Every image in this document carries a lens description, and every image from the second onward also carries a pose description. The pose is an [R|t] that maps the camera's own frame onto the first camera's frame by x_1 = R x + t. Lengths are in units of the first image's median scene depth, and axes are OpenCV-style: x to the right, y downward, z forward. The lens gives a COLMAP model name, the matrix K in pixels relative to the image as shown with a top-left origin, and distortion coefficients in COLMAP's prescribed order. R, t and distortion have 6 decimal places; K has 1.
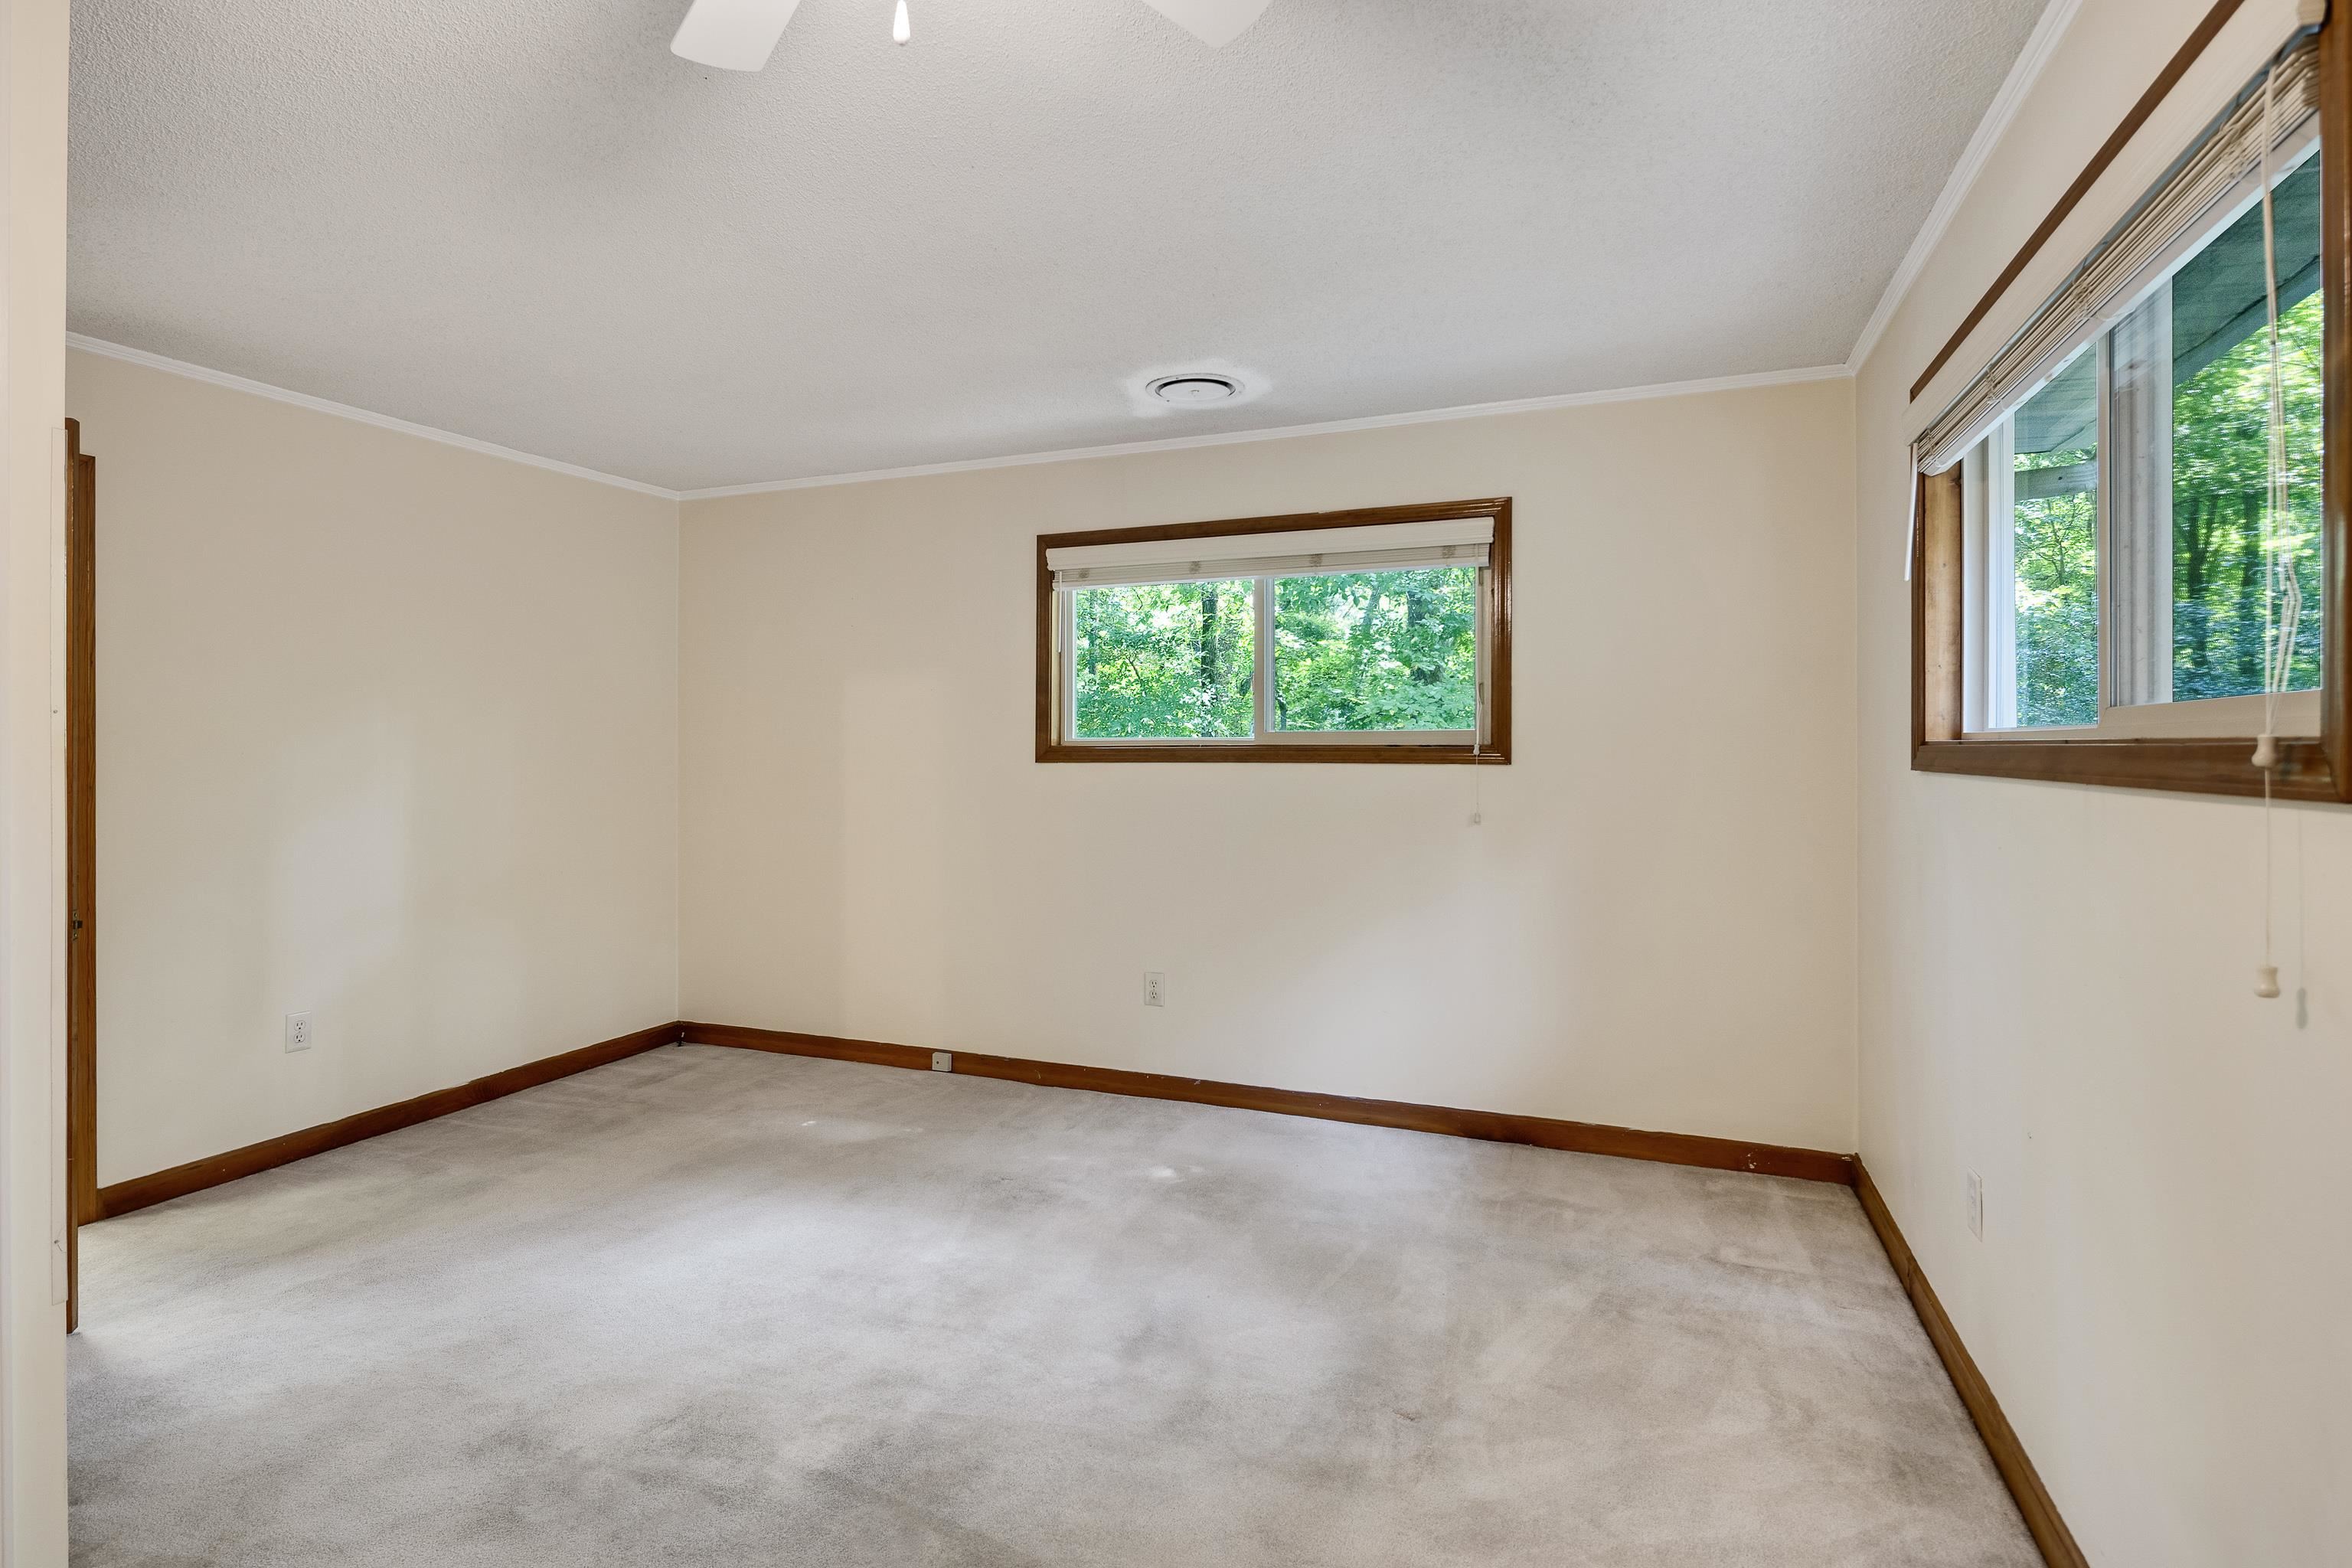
lens RADIAL K [[1159.7, 0, 1167.3], [0, 1159.7, 753.0], [0, 0, 1]] dist [0.000035, -0.001214]
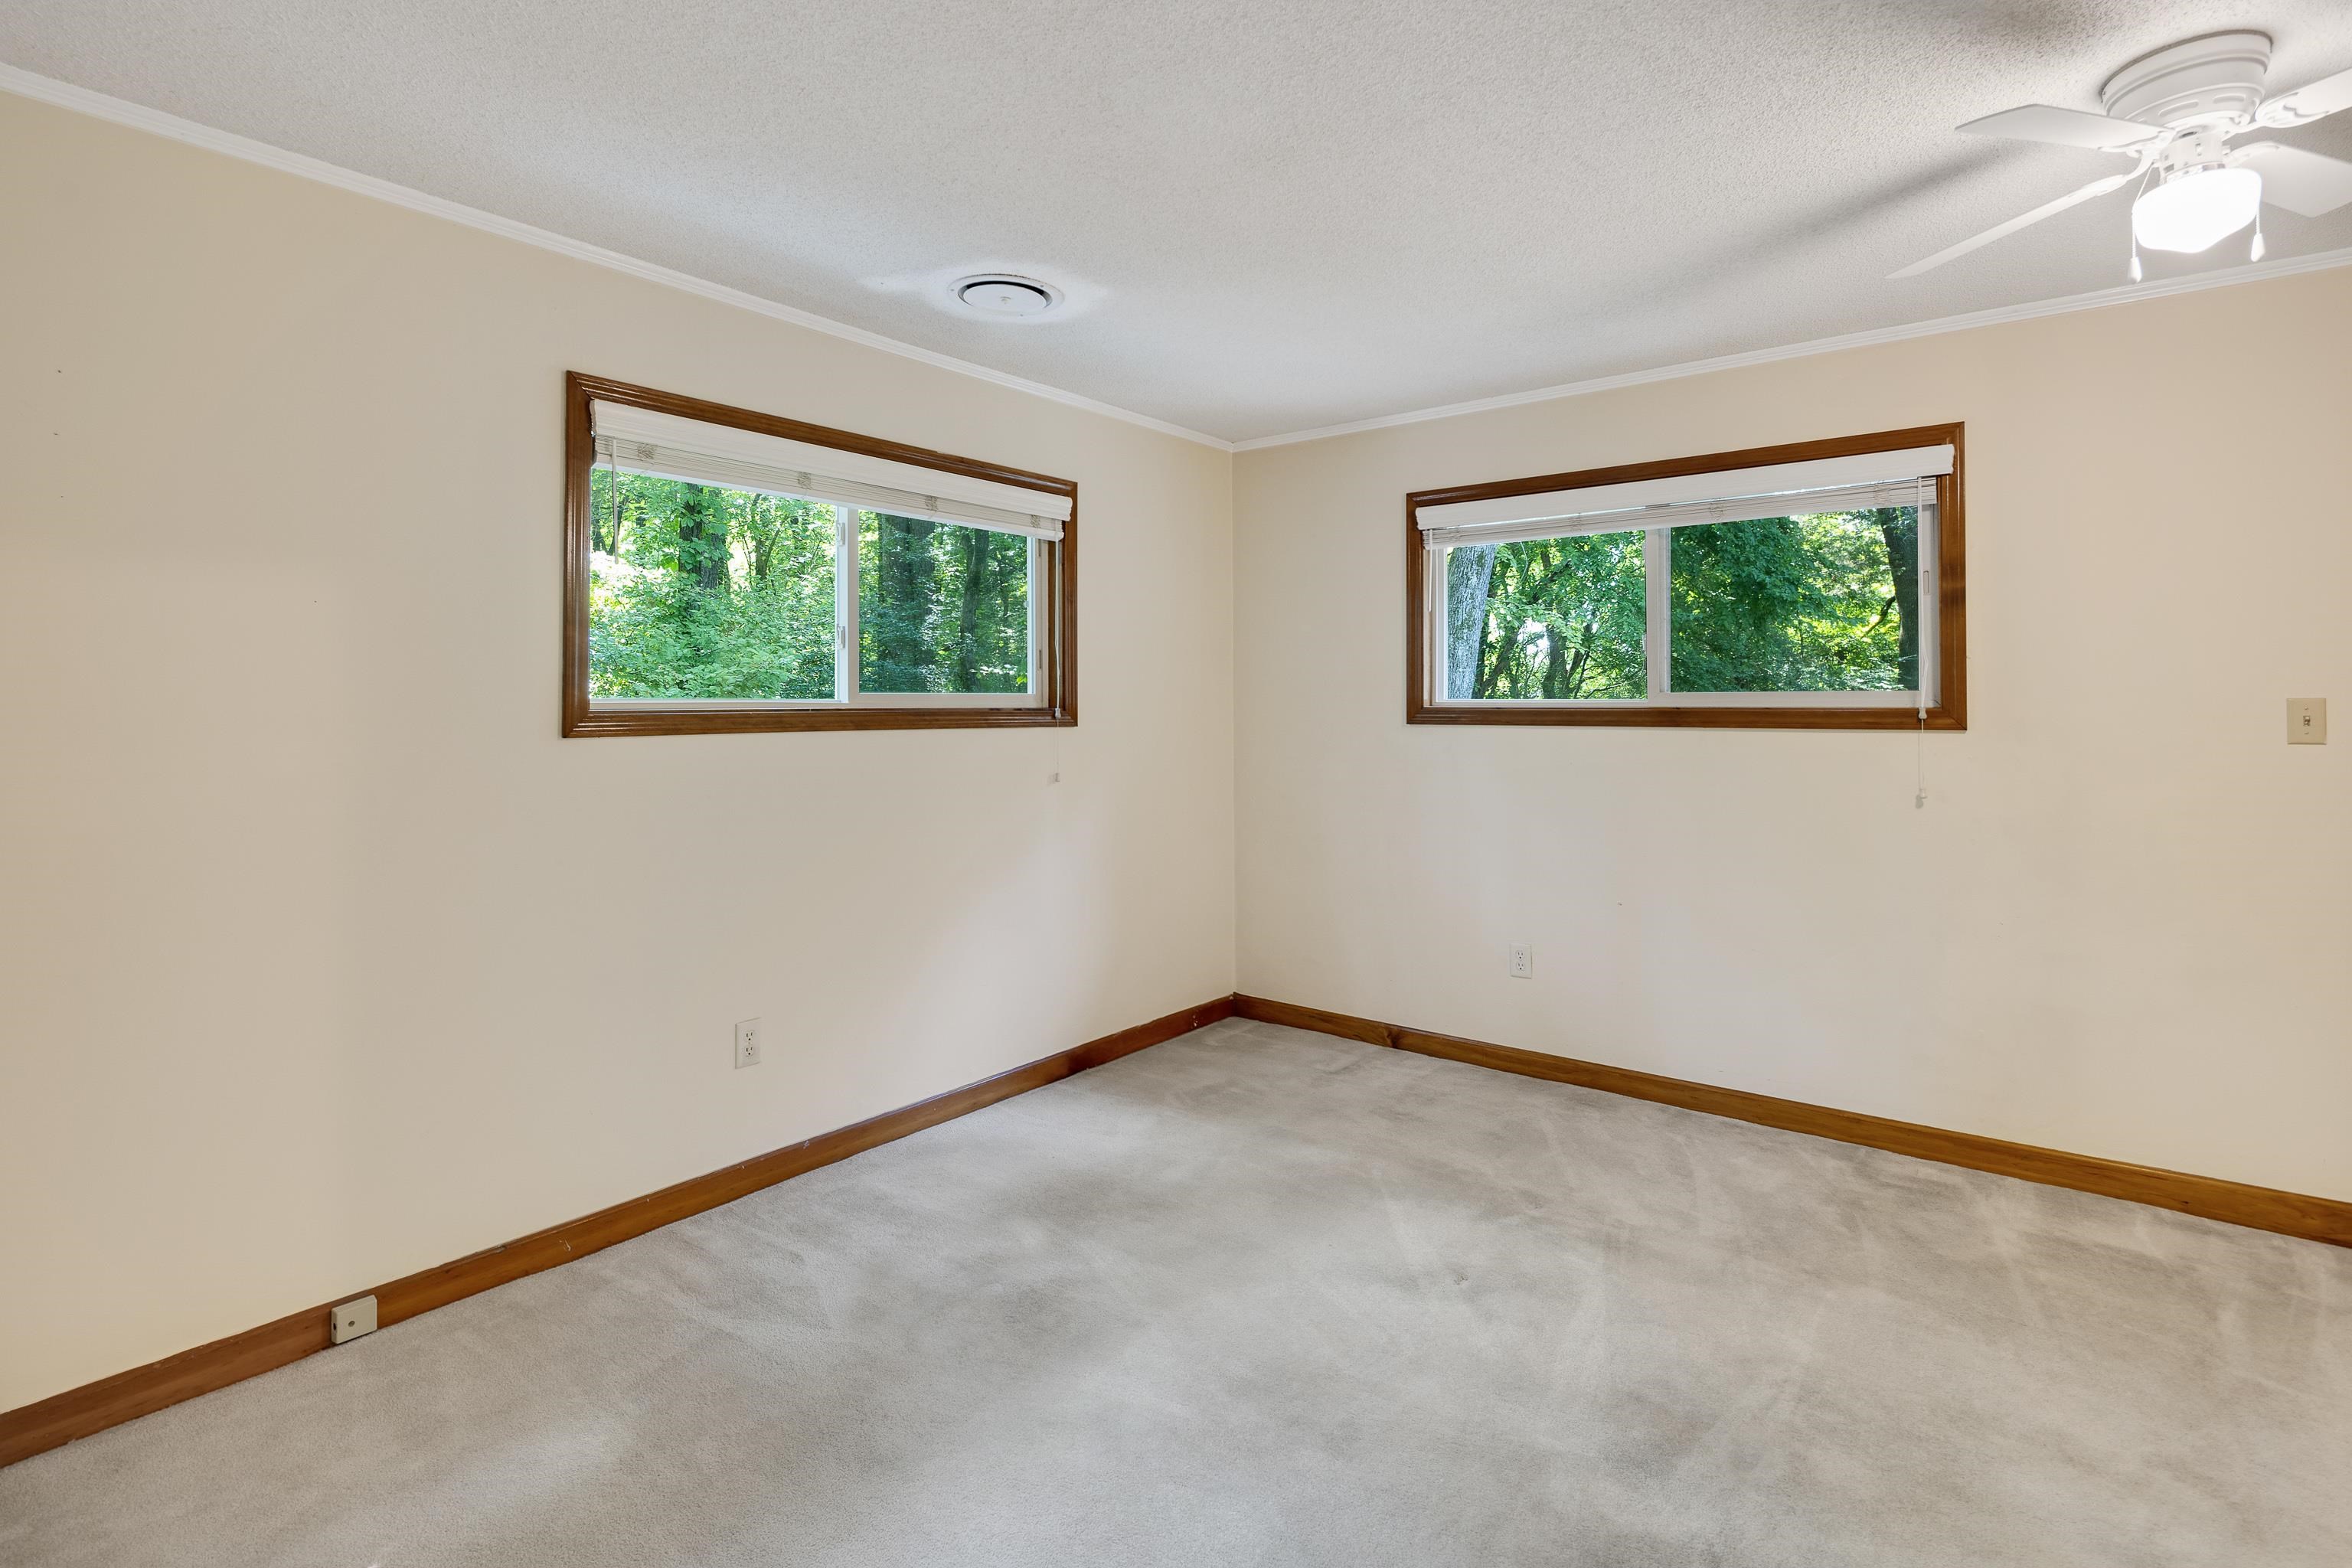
lens RADIAL K [[1122.6, 0, 1175.8], [0, 1122.6, 699.3], [0, 0, 1]] dist [0.001678, -0.000773]
pose [[0.278991, 0.010925, 0.960232, -0.810000], [0.003218, 0.999919, -0.012311, -0.002059], [-0.960288, 0.006525, 0.278933, 0.716991]]
